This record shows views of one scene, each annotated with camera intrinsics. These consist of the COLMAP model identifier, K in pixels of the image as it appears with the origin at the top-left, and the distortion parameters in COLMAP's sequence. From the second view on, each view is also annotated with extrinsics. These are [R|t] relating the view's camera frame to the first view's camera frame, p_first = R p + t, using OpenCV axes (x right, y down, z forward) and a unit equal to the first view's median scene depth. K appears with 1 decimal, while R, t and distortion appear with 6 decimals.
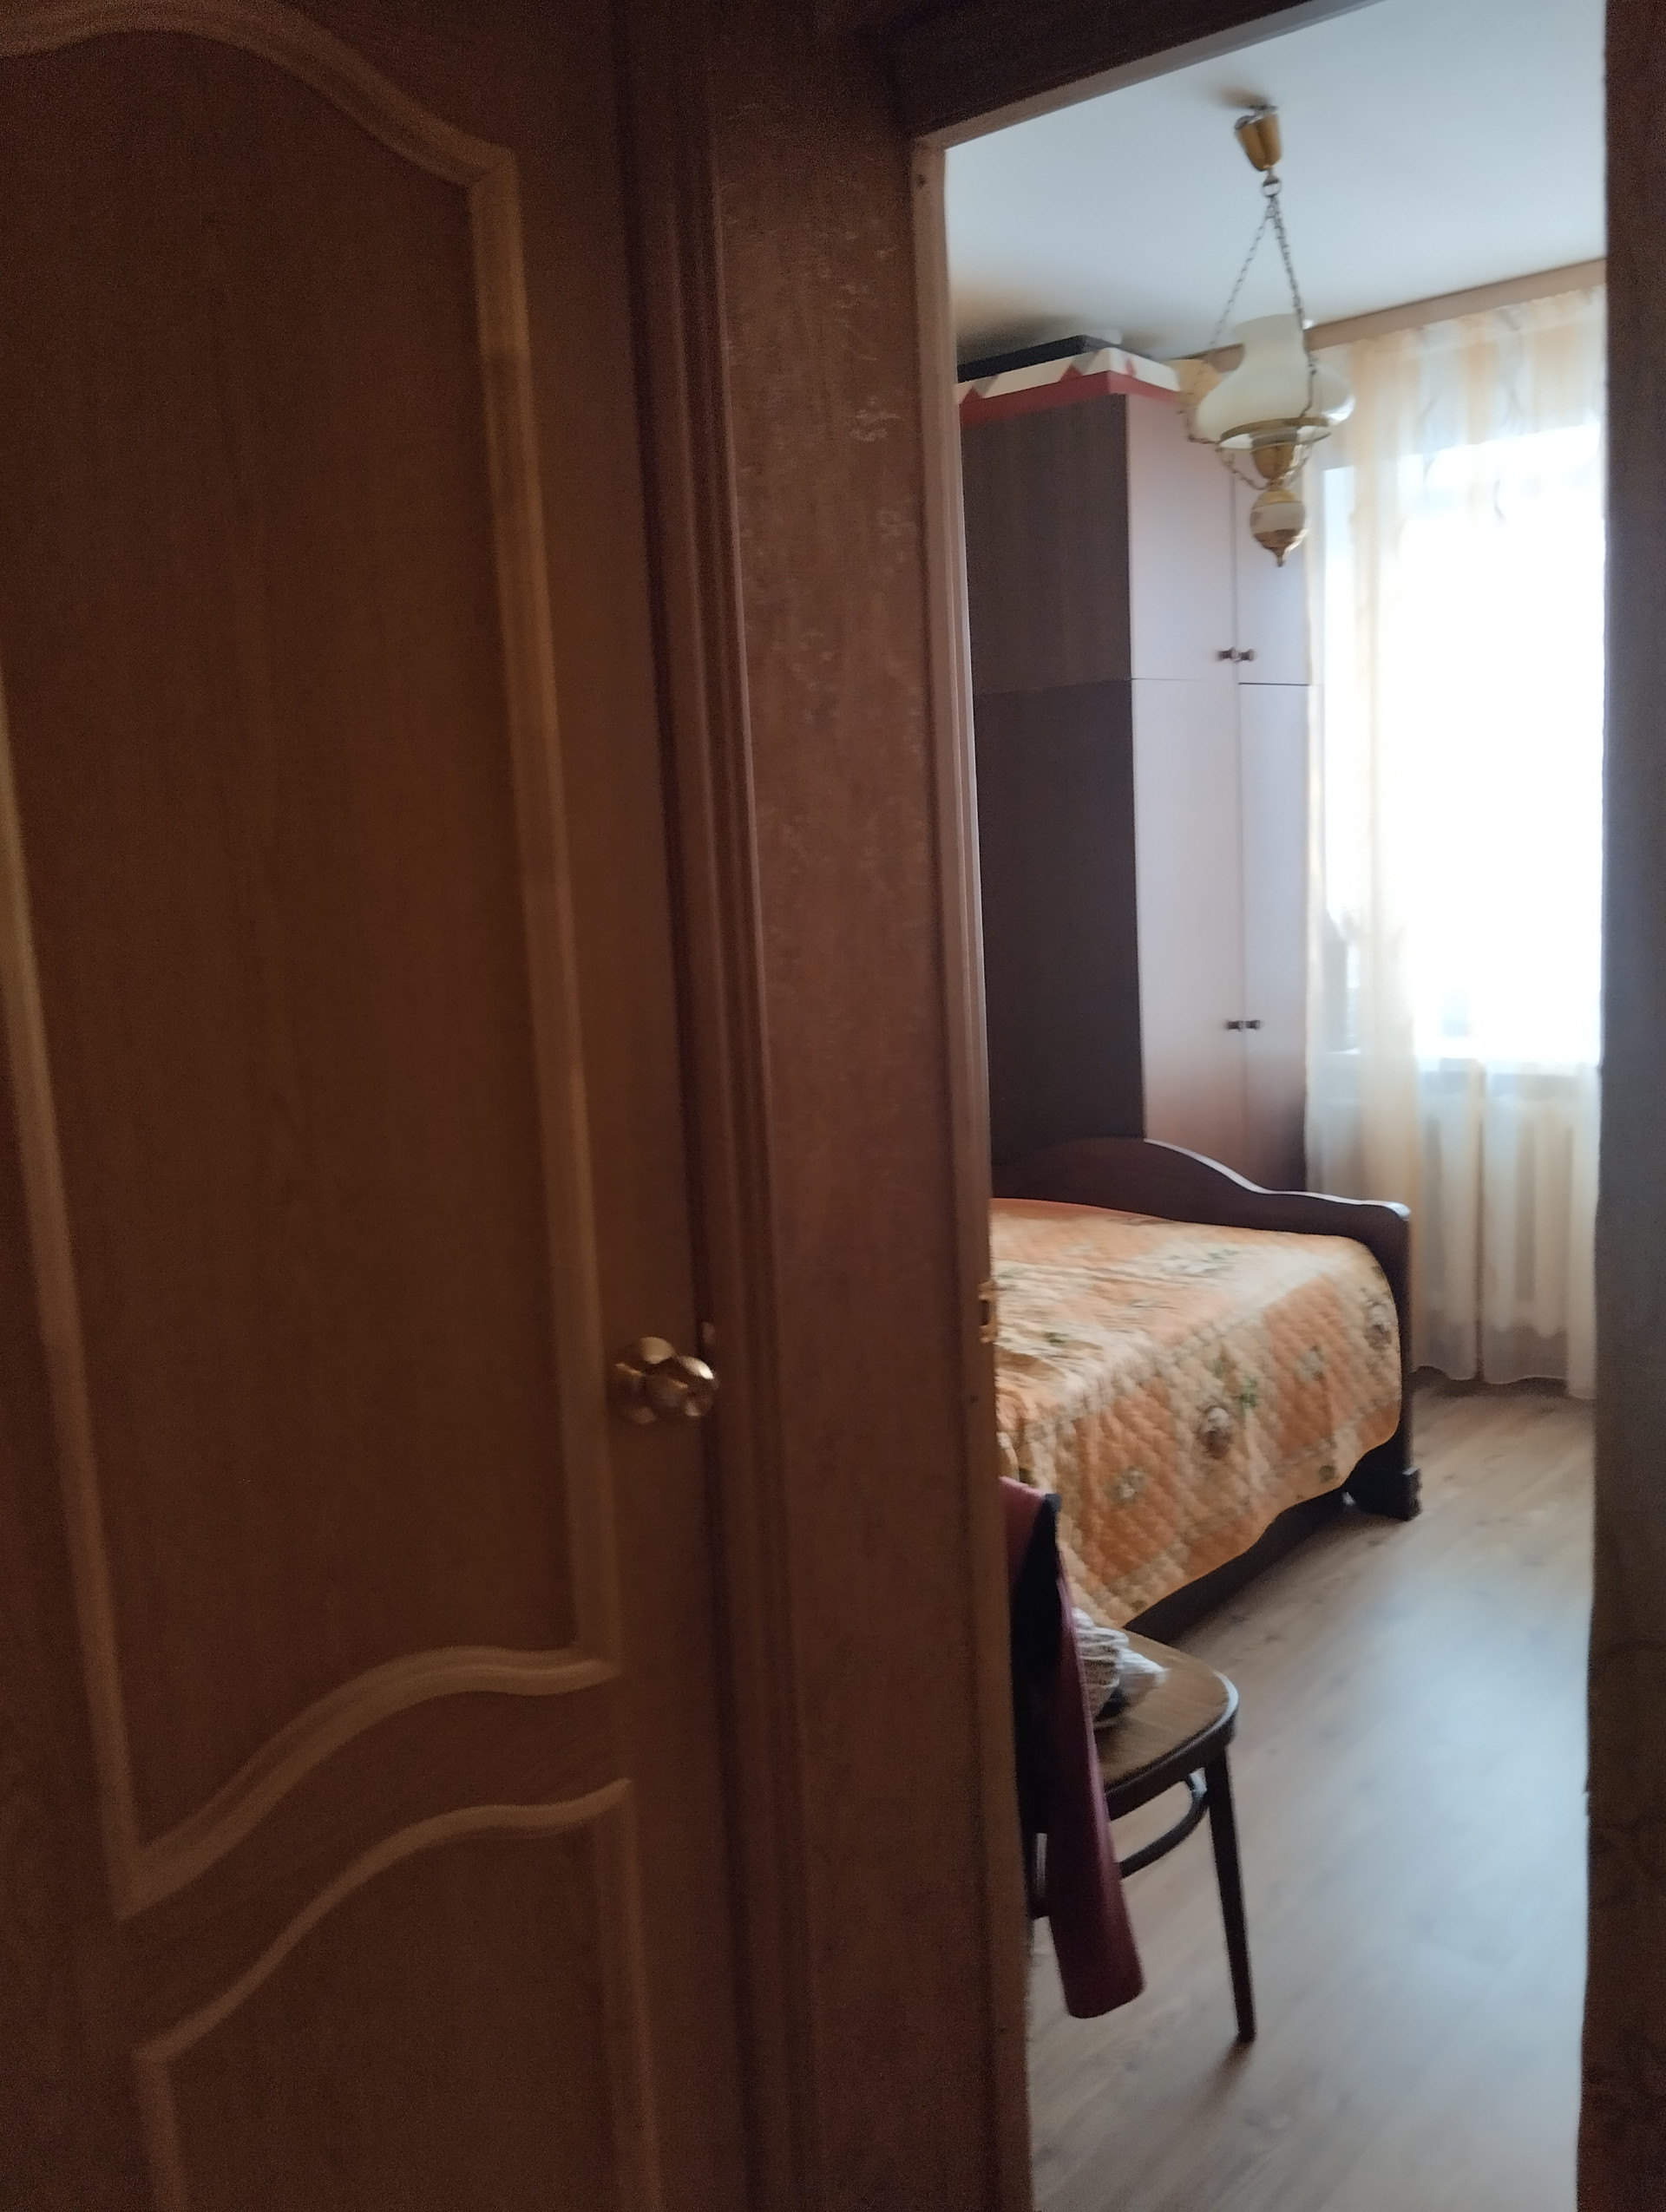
lens RADIAL K [[1898.1, 0, 834.9], [0, 1898.1, 1104.4], [0, 0, 1]] dist [-0.001863, -0.030651]
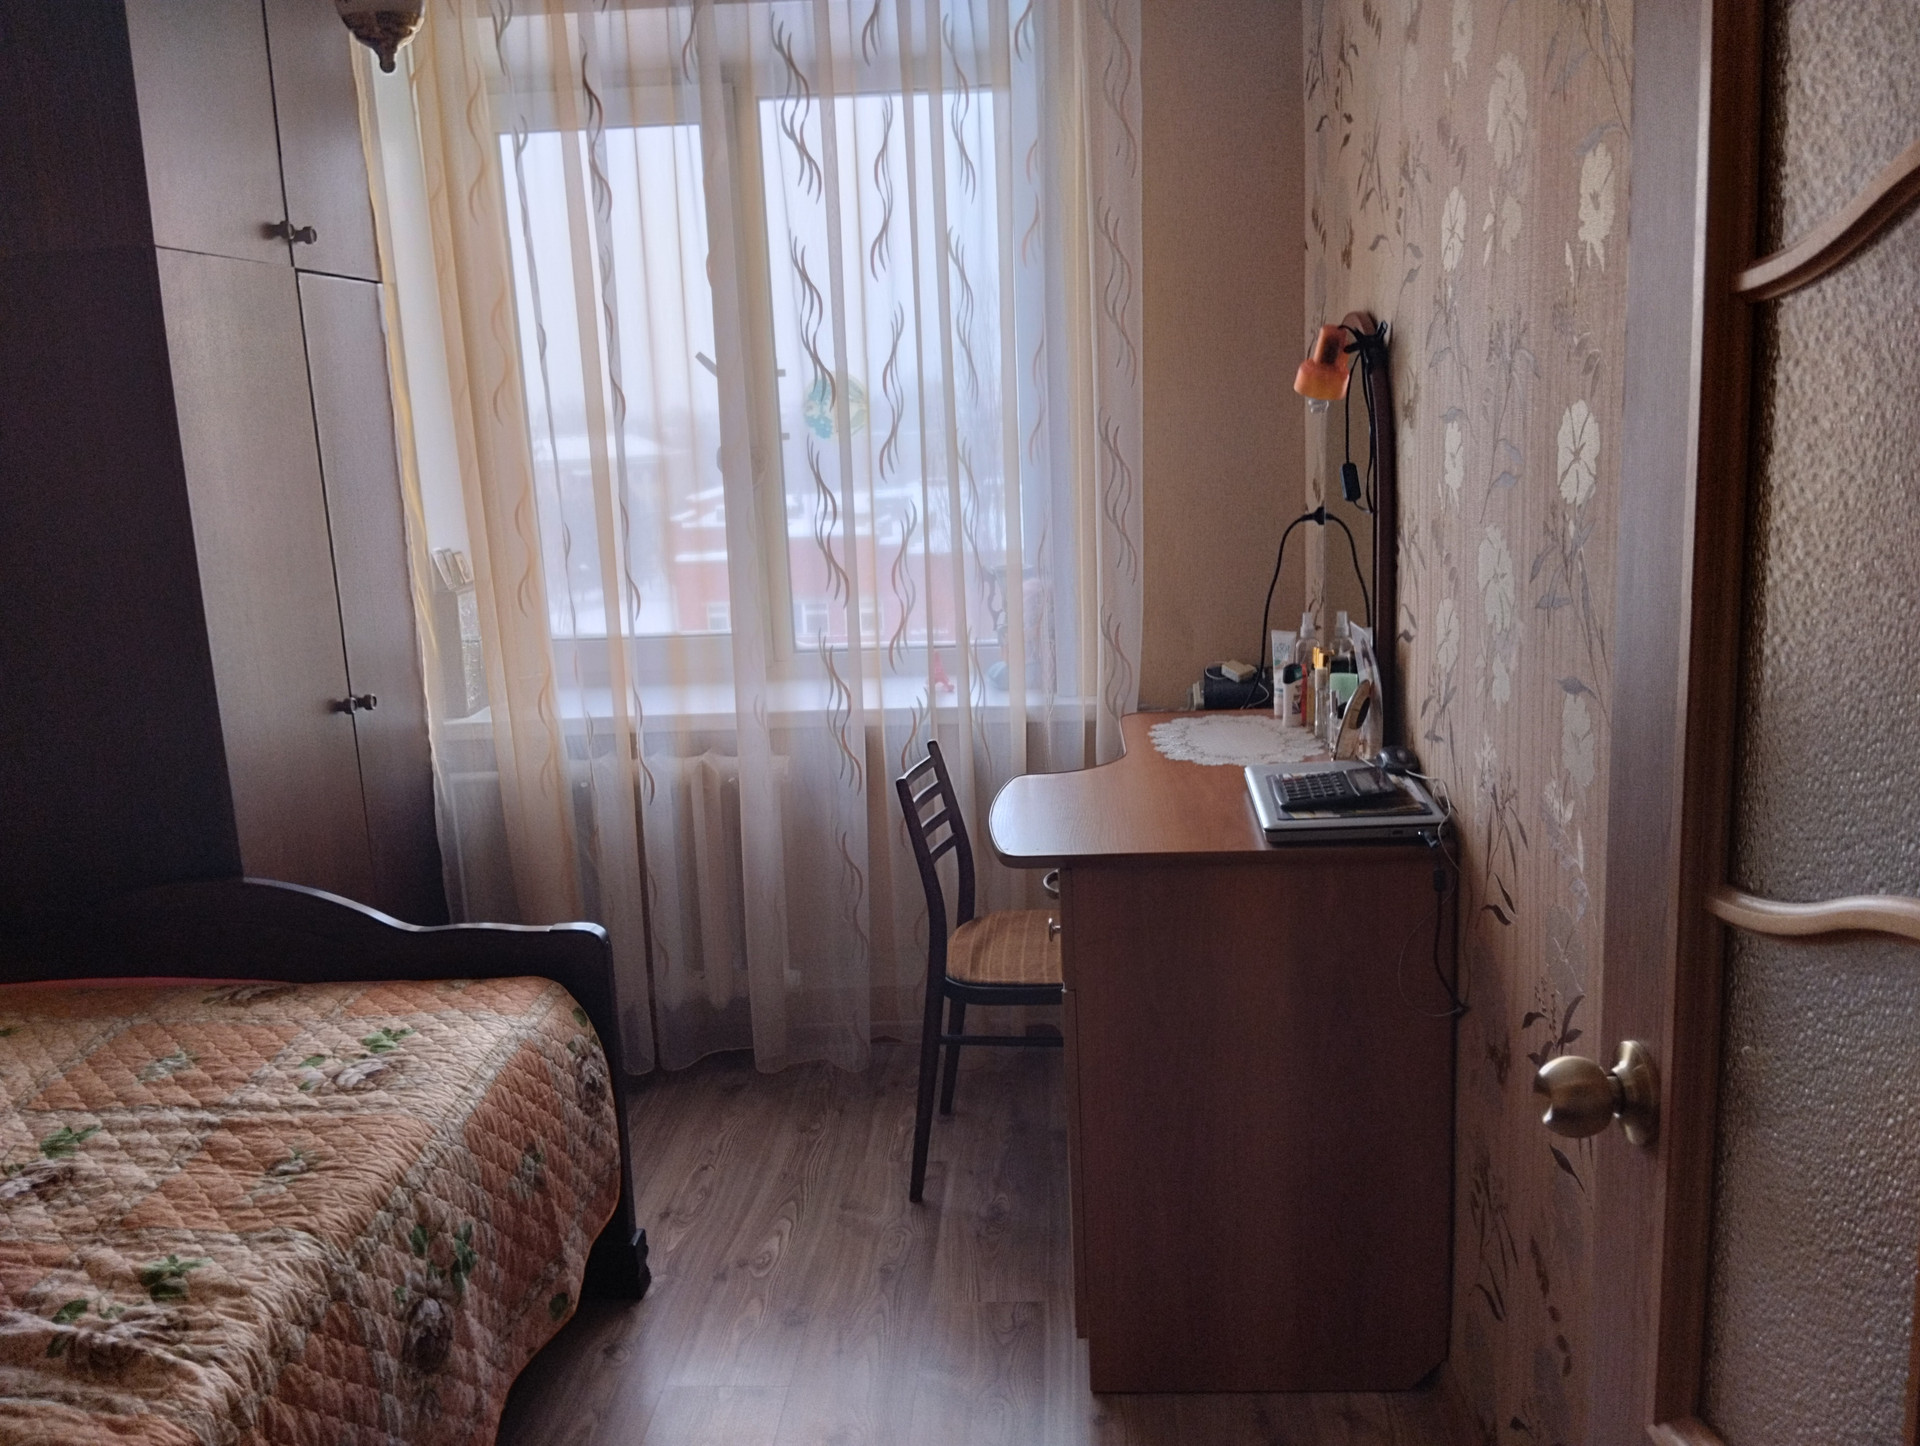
lens RADIAL K [[1647.3, 0, 955.7], [0, 1647.3, 717.6], [0, 0, 1]] dist [-0.001863, -0.030651]
pose [[0.815565, -0.102585, 0.569500, 0.037605], [0.091043, 0.994651, 0.048789, -0.057698], [-0.571459, 0.012058, 0.820542, 0.369895]]
